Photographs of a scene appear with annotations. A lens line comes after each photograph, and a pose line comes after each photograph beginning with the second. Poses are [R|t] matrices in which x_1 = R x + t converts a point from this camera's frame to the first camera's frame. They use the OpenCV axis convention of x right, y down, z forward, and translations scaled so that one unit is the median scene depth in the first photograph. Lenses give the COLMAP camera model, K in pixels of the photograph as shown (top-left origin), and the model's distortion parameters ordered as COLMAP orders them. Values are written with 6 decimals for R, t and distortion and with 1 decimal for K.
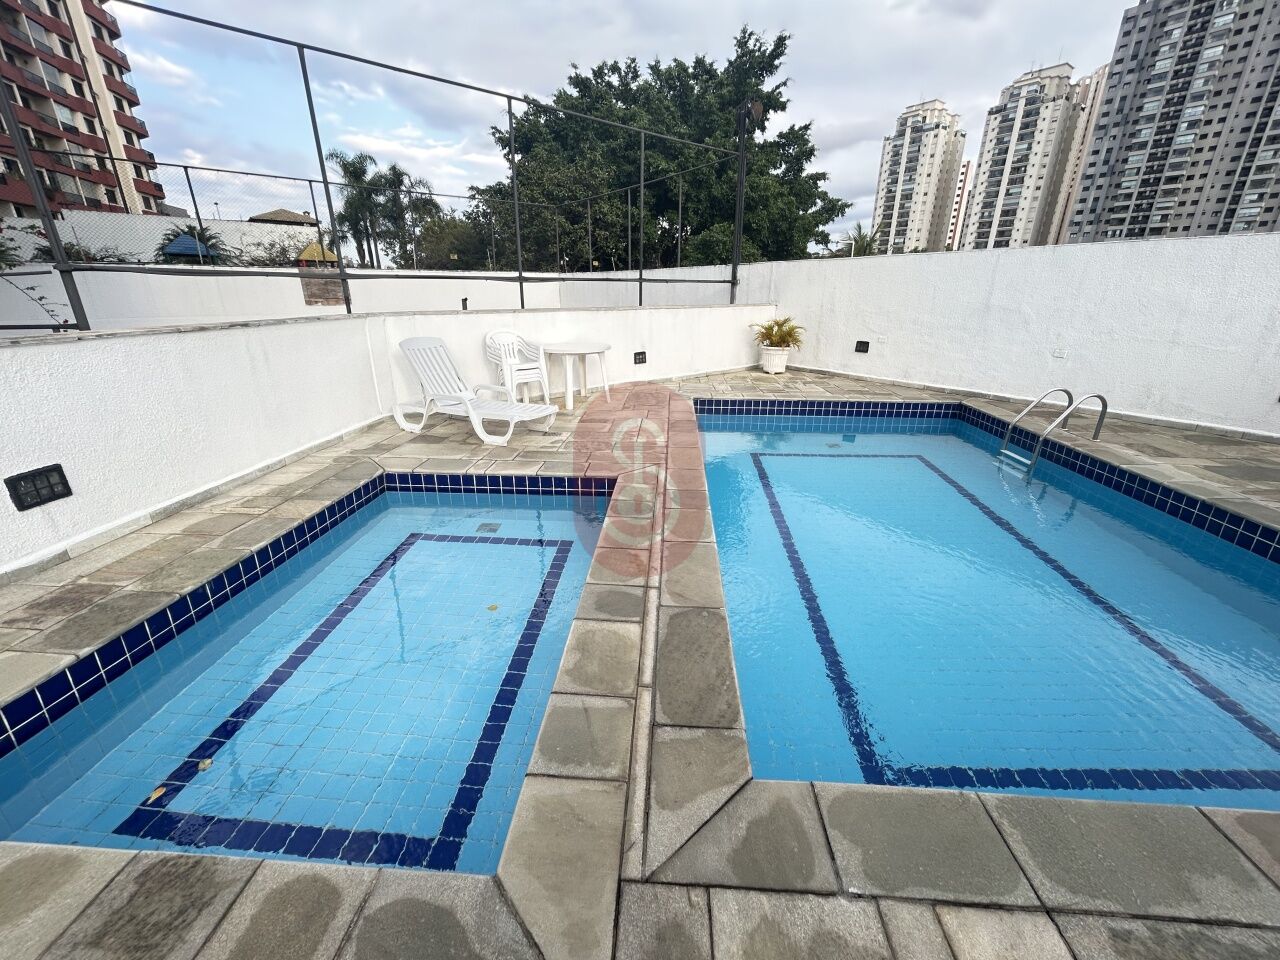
lens RADIAL K [[513.5, 0, 636.5], [0, 513.5, 476.3], [0, 0, 1]] dist [0.000075, -0.001189]
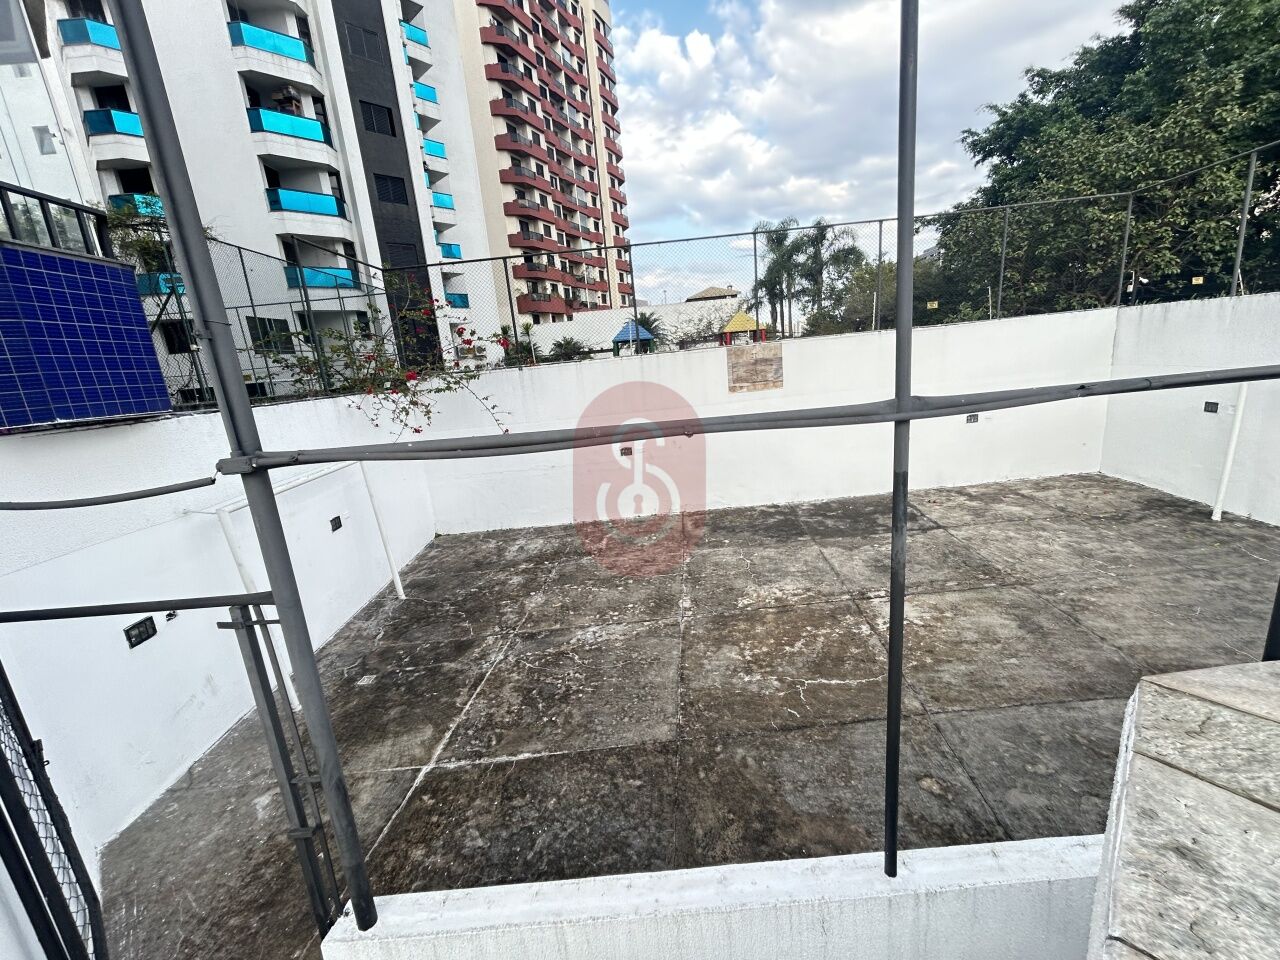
lens RADIAL K [[513.5, 0, 636.7], [0, 513.5, 479.9], [0, 0, 1]] dist [0.000075, -0.001189]
pose [[0.761623, 0.074798, -0.643689, -0.080736], [-0.128465, 0.991029, -0.036843, -0.052394], [0.635159, 0.110752, 0.764400, 0.111451]]
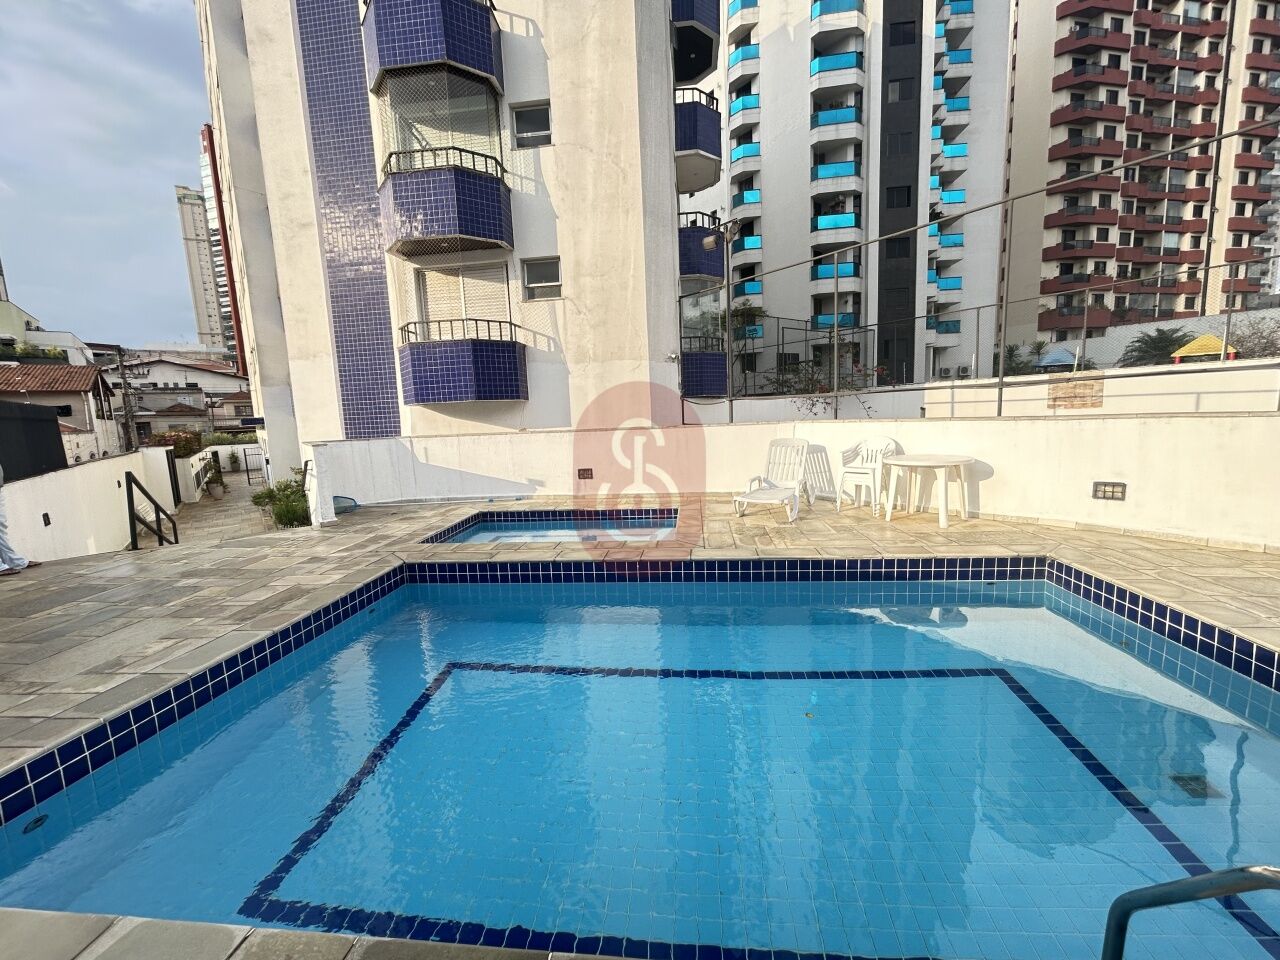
lens RADIAL K [[513.5, 0, 642.1], [0, 513.5, 472.8], [0, 0, 1]] dist [0.000075, -0.001189]
pose [[-0.046054, 0.117234, -0.992036, 0.133628], [-0.300526, 0.945457, 0.125681, -0.031613], [0.952661, 0.303920, -0.008310, 0.088761]]
